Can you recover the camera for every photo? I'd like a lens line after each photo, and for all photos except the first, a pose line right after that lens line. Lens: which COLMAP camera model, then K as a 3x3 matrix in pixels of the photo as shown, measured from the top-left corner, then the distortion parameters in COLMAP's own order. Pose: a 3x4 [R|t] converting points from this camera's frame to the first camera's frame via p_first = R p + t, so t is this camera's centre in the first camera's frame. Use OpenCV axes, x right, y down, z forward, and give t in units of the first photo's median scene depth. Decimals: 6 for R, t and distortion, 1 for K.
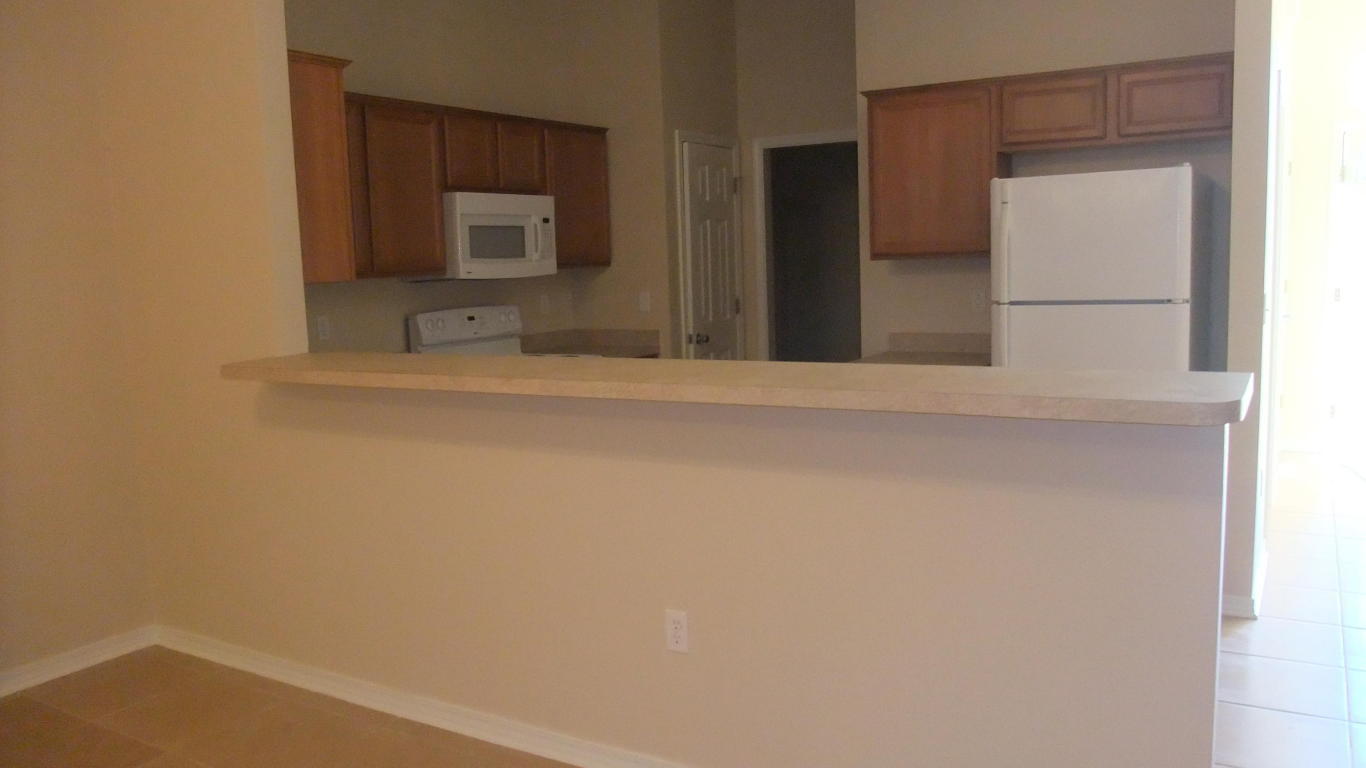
lens RADIAL K [[1051.1, 0, 687.1], [0, 1051.1, 394.1], [0, 0, 1]] dist [-0.044660, 0.003534]
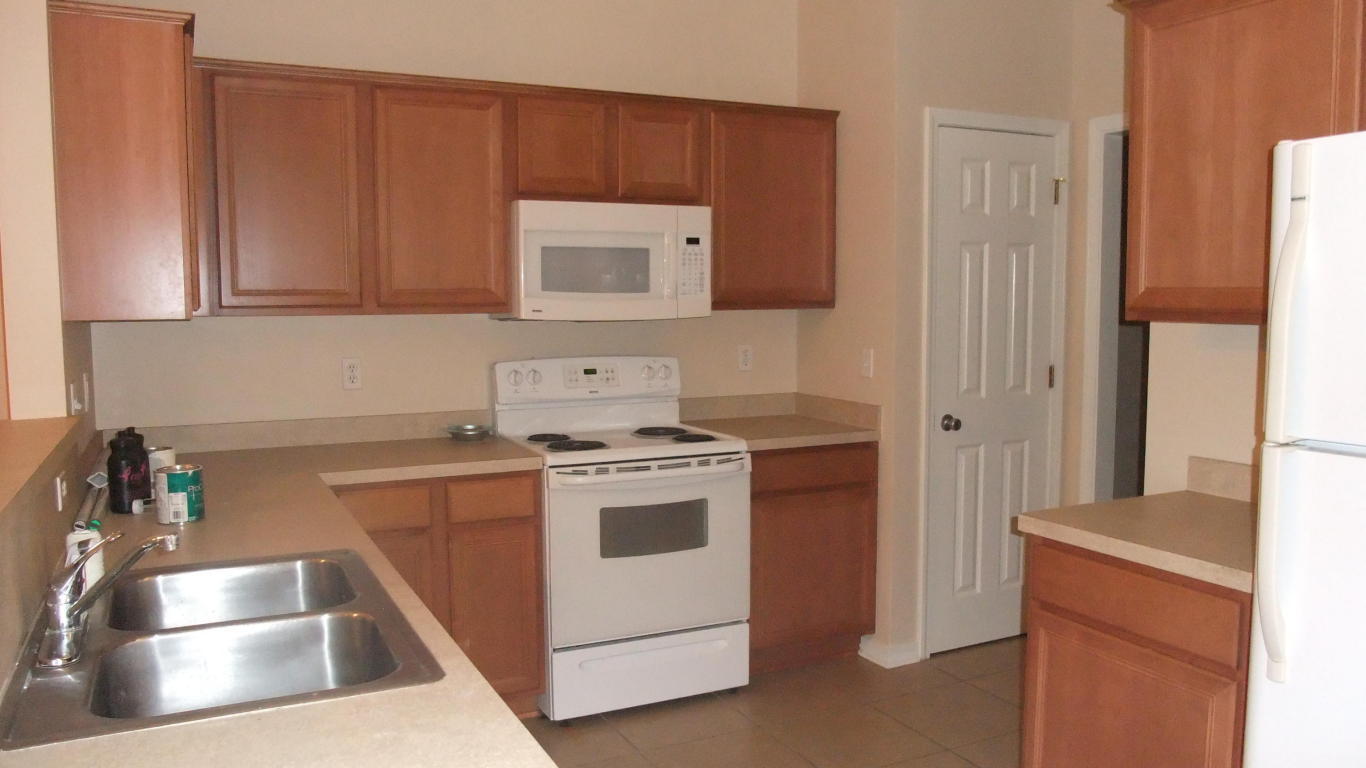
lens RADIAL K [[1051.1, 0, 682.3], [0, 1051.1, 383.5], [0, 0, 1]] dist [-0.044660, 0.003534]
pose [[0.849099, 0.075033, -0.522877, 0.246908], [-0.093148, 0.995617, -0.008392, -0.065875], [0.519956, 0.055830, 0.852367, 0.414029]]
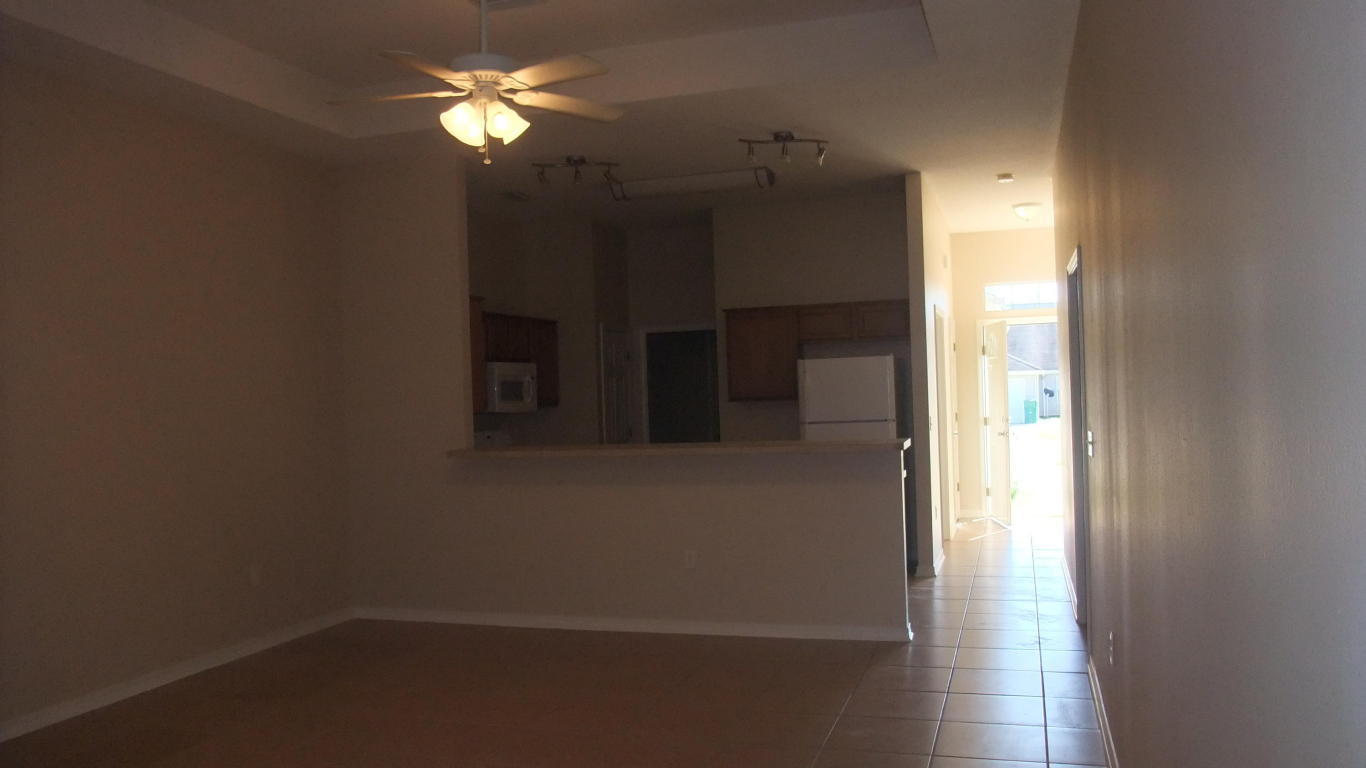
lens RADIAL K [[1051.1, 0, 677.6], [0, 1051.1, 387.7], [0, 0, 1]] dist [-0.044660, 0.003534]
pose [[0.974077, 0.004165, 0.226177, -0.298635], [0.029317, 0.989075, -0.144471, 0.099270], [-0.224307, 0.147357, 0.963313, -0.671784]]
